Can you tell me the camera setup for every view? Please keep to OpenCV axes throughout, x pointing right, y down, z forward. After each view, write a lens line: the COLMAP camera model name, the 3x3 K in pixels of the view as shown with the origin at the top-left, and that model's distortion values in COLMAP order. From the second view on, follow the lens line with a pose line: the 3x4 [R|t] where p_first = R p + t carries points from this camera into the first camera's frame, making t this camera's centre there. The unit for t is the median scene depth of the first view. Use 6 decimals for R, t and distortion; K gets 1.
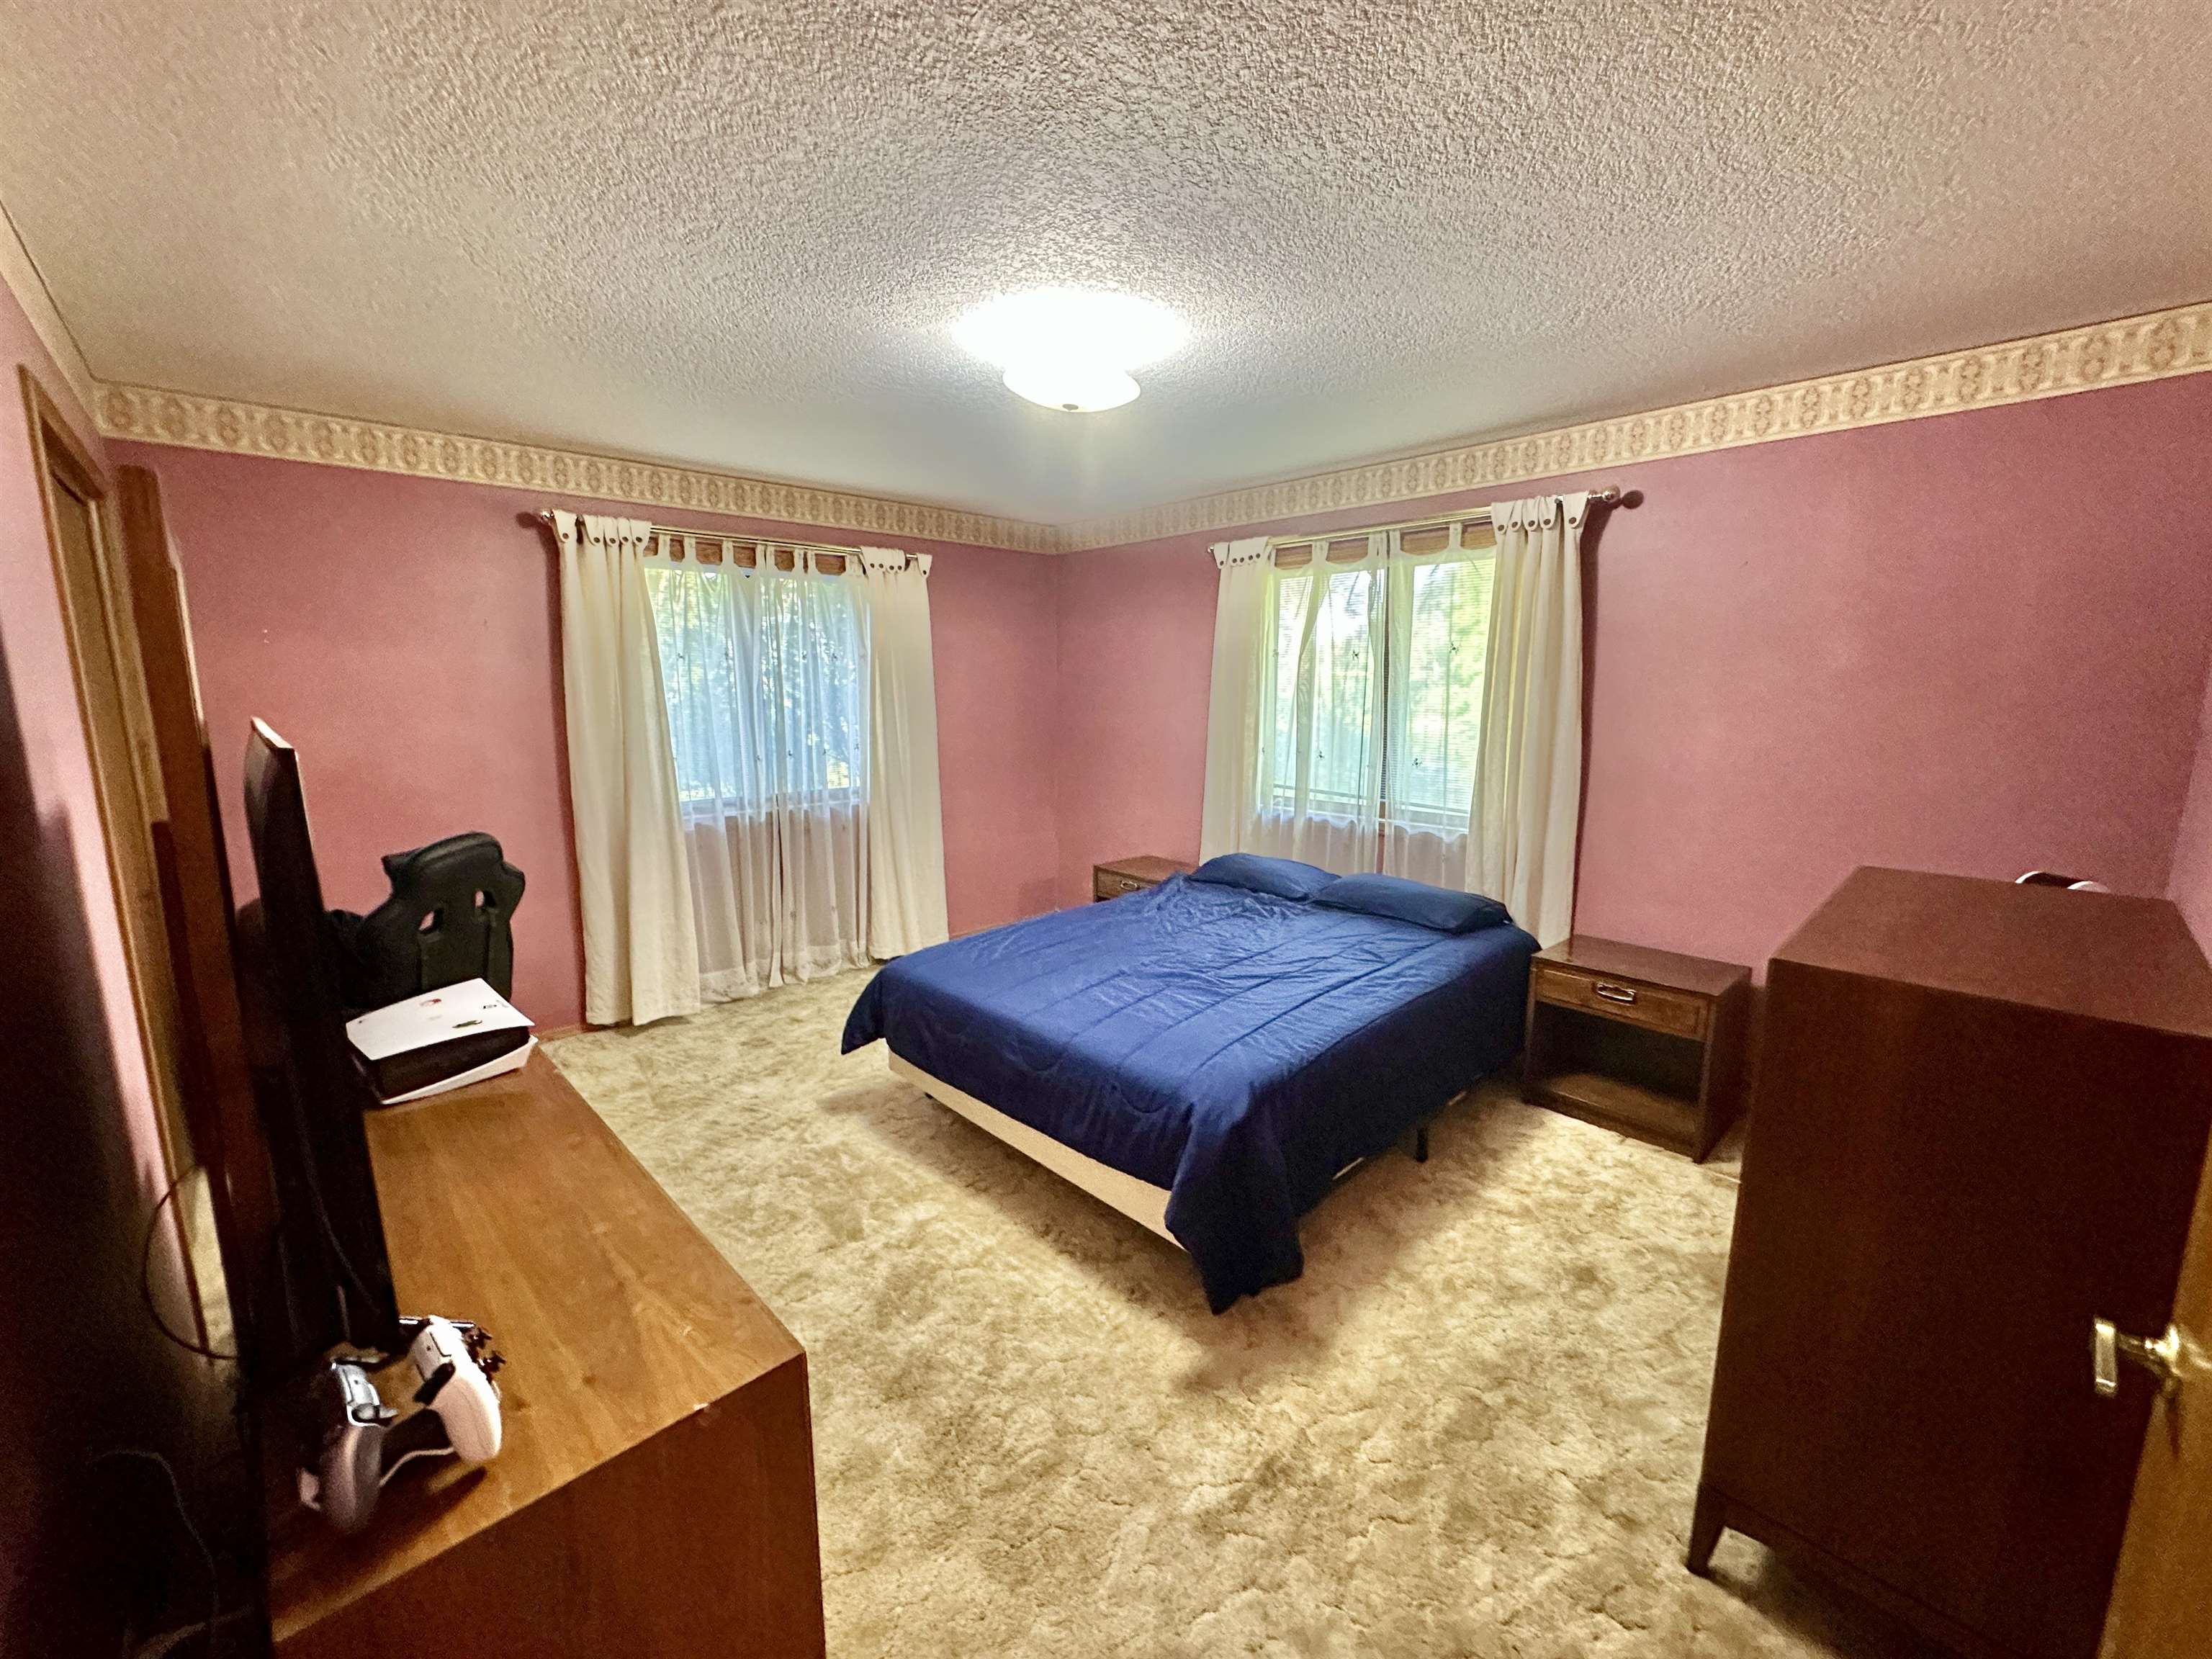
lens RADIAL K [[885.2, 0, 1104.5], [0, 885.2, 823.9], [0, 0, 1]] dist [-0.001159, 0.000298]
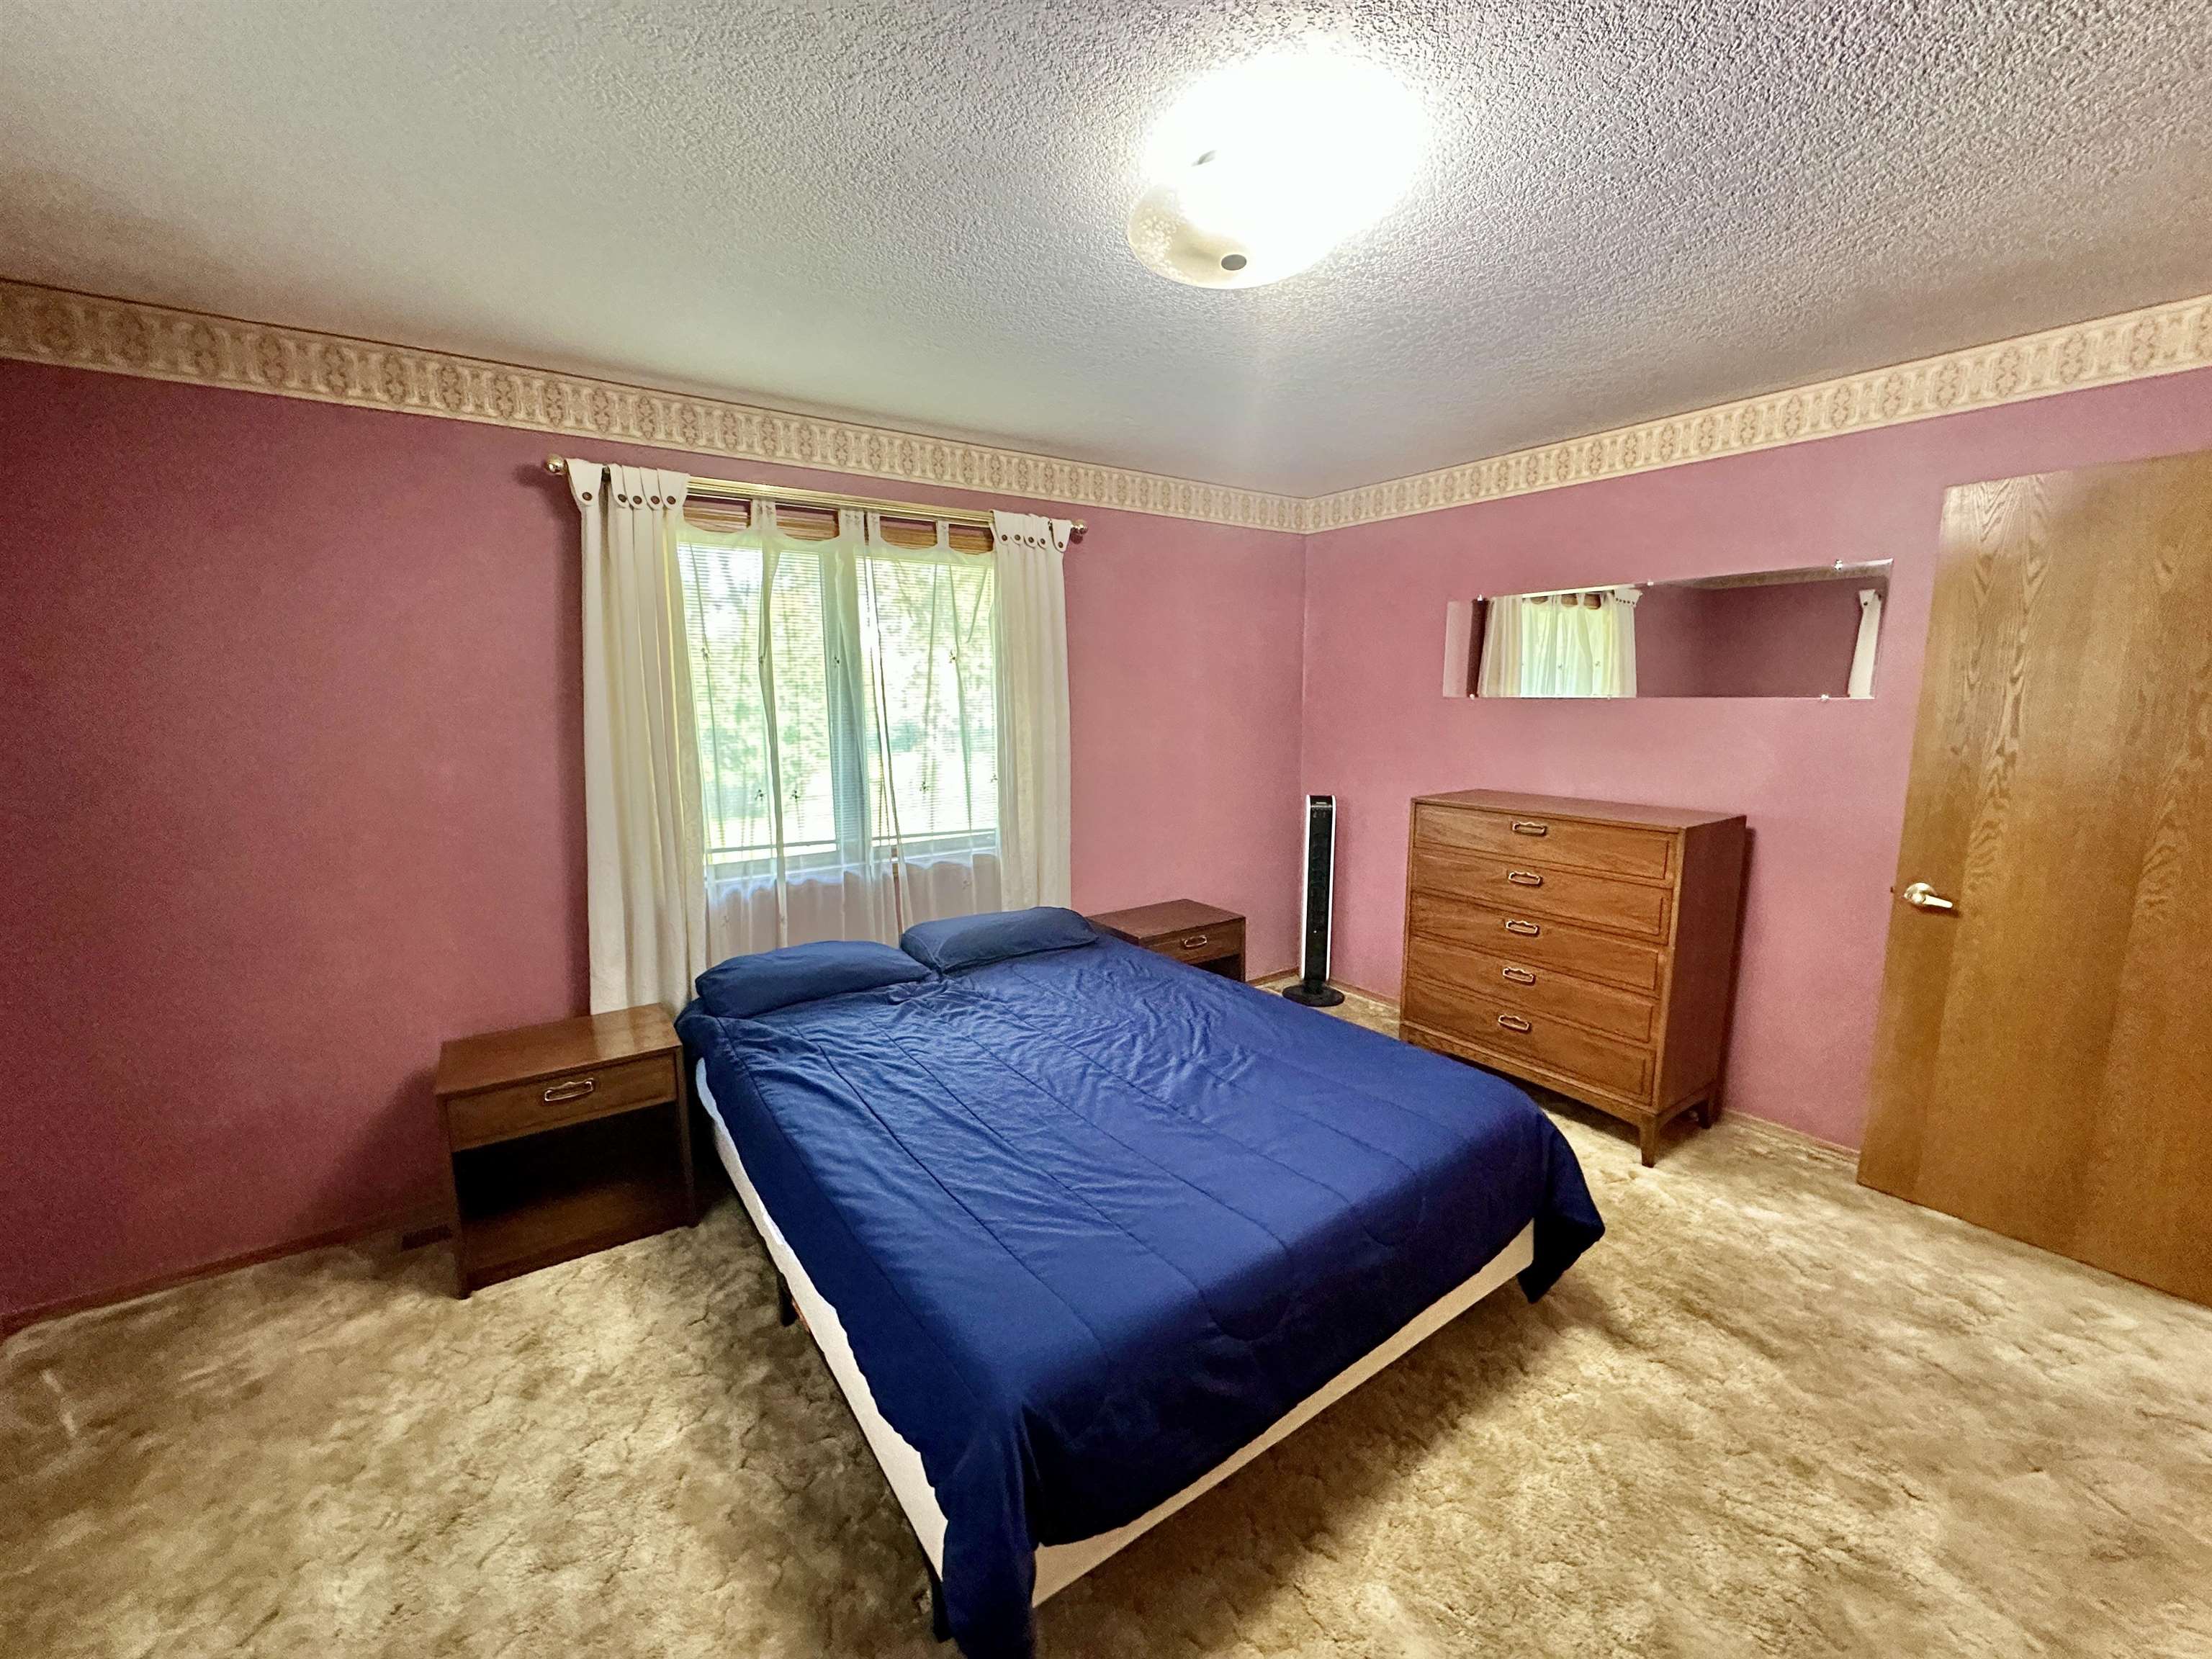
lens RADIAL K [[885.2, 0, 1104.5], [0, 885.2, 823.9], [0, 0, 1]] dist [-0.001159, 0.000298]
pose [[0.143789, -0.153986, 0.977555, -0.487530], [0.161027, 0.978295, 0.130417, -0.119799], [-0.976419, 0.138660, 0.165464, 0.687110]]
